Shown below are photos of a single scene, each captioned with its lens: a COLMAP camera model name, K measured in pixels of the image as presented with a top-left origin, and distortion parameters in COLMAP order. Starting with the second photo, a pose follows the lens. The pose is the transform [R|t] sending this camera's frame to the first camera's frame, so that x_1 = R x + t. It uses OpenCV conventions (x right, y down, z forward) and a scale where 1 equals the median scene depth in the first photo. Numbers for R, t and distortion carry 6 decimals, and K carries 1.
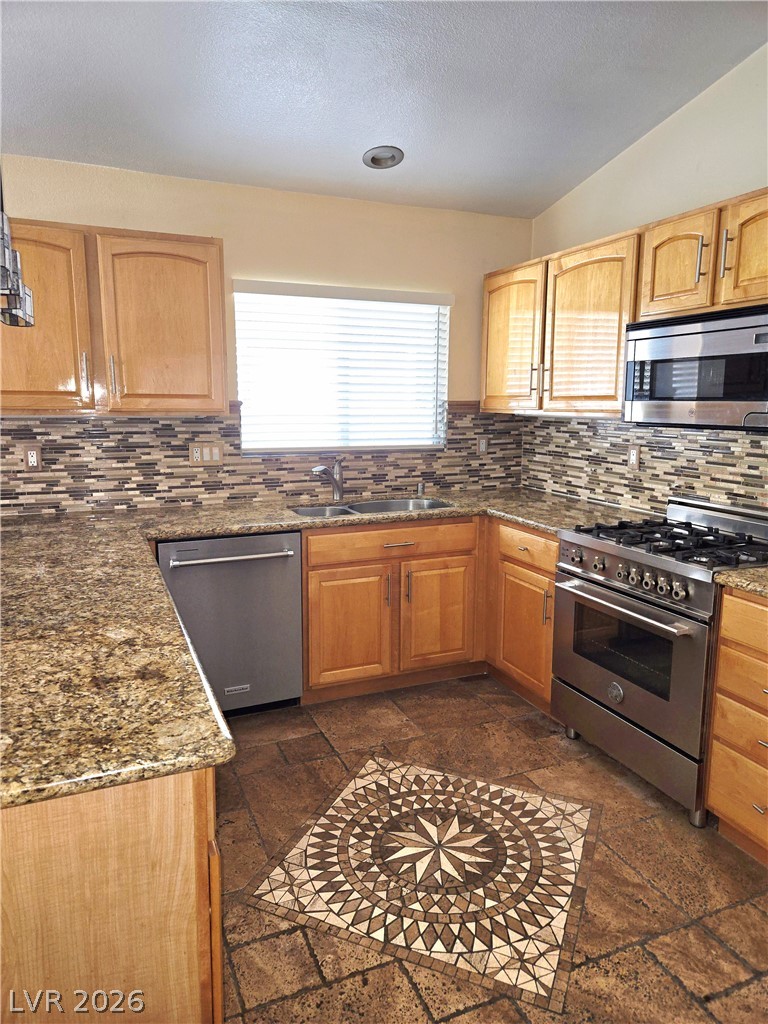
lens RADIAL K [[681.8, 0, 379.2], [0, 681.8, 511.7], [0, 0, 1]] dist [0.067260, -0.049547]
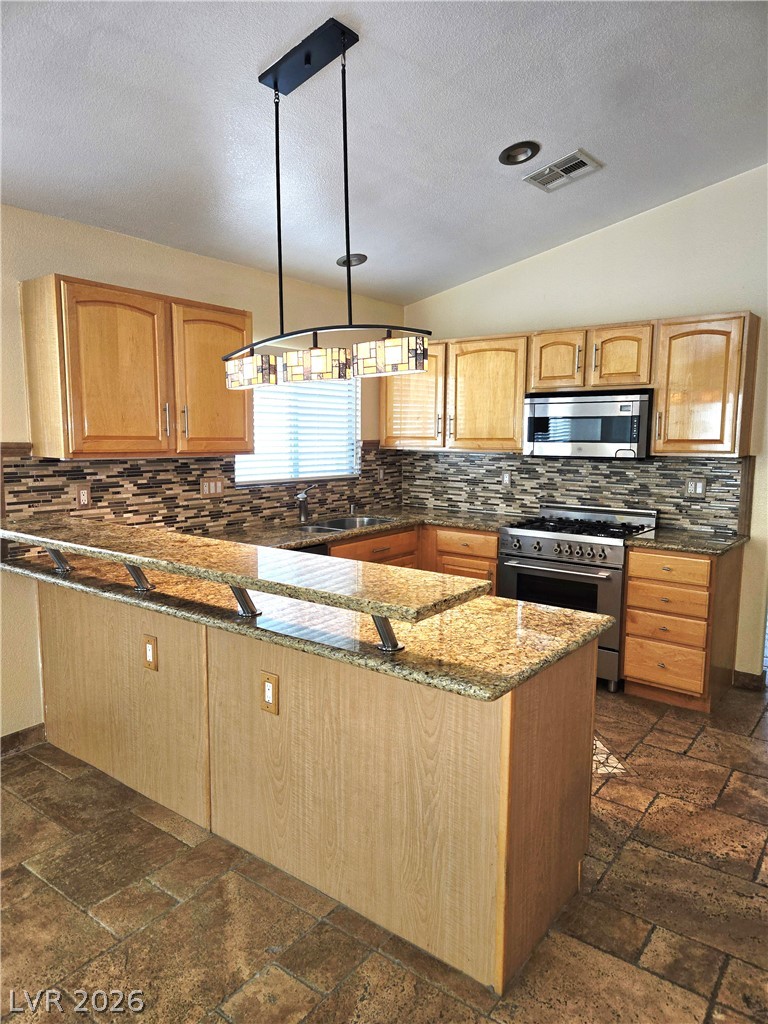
lens RADIAL K [[681.8, 0, 384.7], [0, 681.8, 518.8], [0, 0, 1]] dist [0.067260, -0.049547]
pose [[0.866986, -0.060607, 0.494633, -0.688936], [0.077568, 0.996891, -0.013812, 0.008298], [-0.492258, 0.050343, 0.868992, -0.172626]]
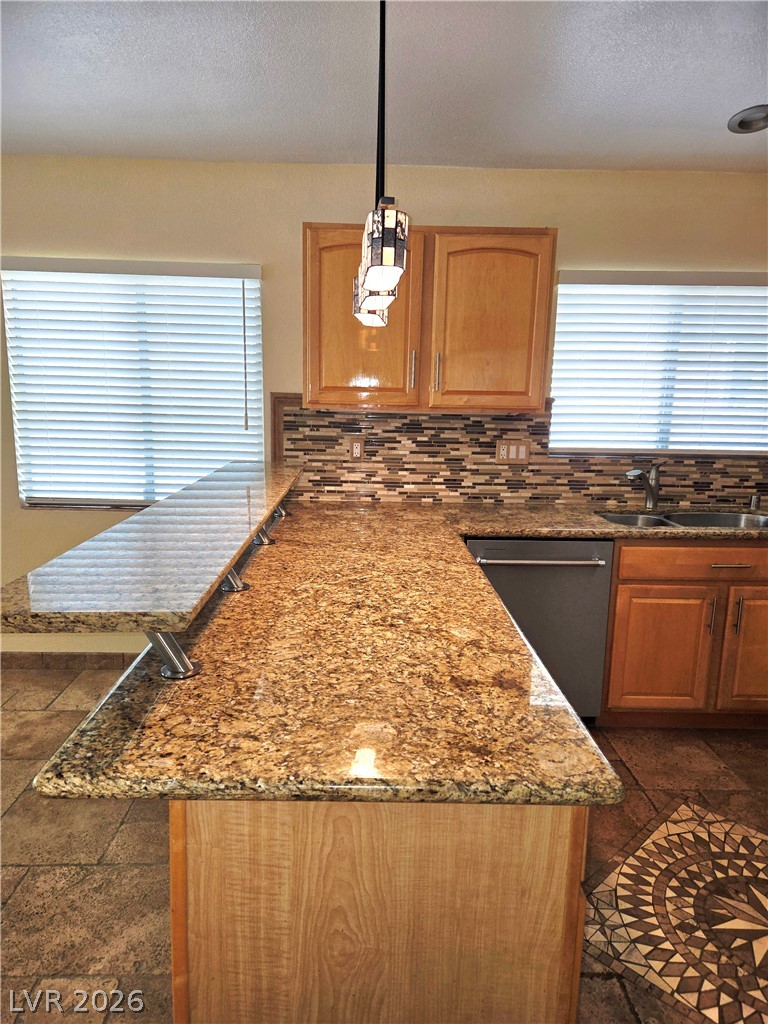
lens RADIAL K [[681.8, 0, 376.4], [0, 681.8, 518.3], [0, 0, 1]] dist [0.067260, -0.049547]
pose [[0.927574, 0.081201, -0.364710, -0.081732], [-0.075678, 0.996698, 0.029436, -0.004220], [0.365896, 0.000296, 0.930656, 0.018567]]
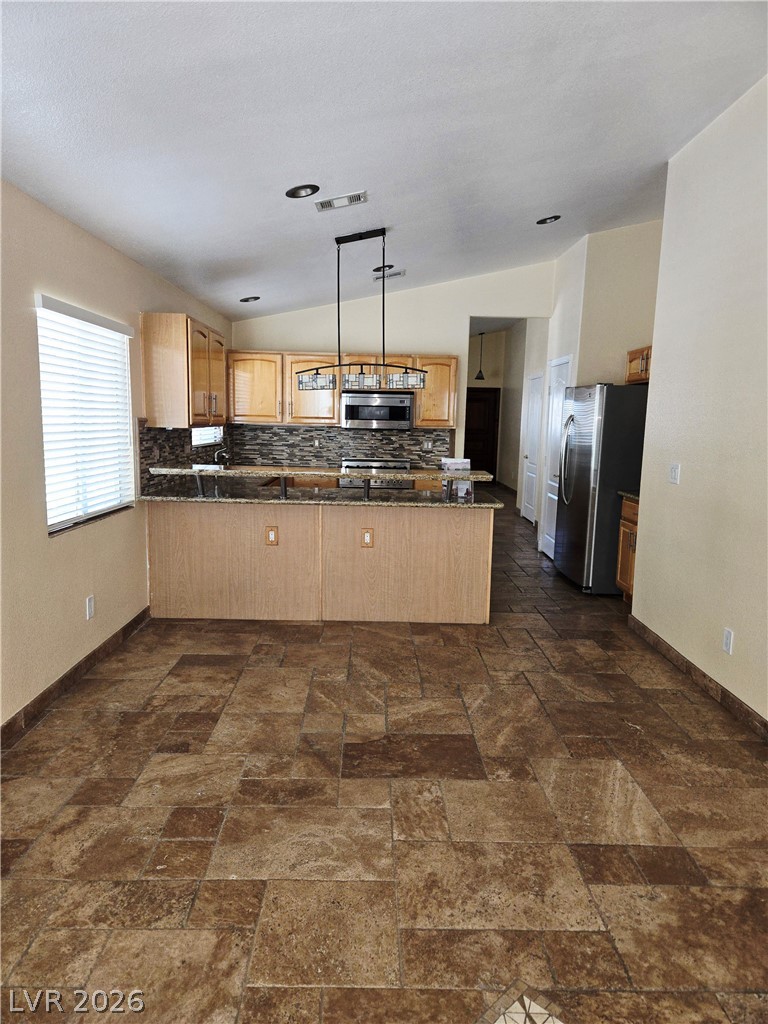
lens RADIAL K [[681.8, 0, 385.2], [0, 681.8, 509.8], [0, 0, 1]] dist [0.067260, -0.049547]
pose [[0.378847, -0.121049, 0.917509, -1.953839], [0.131194, 0.988421, 0.076234, -0.002480], [-0.916113, 0.091491, 0.390341, -0.104309]]
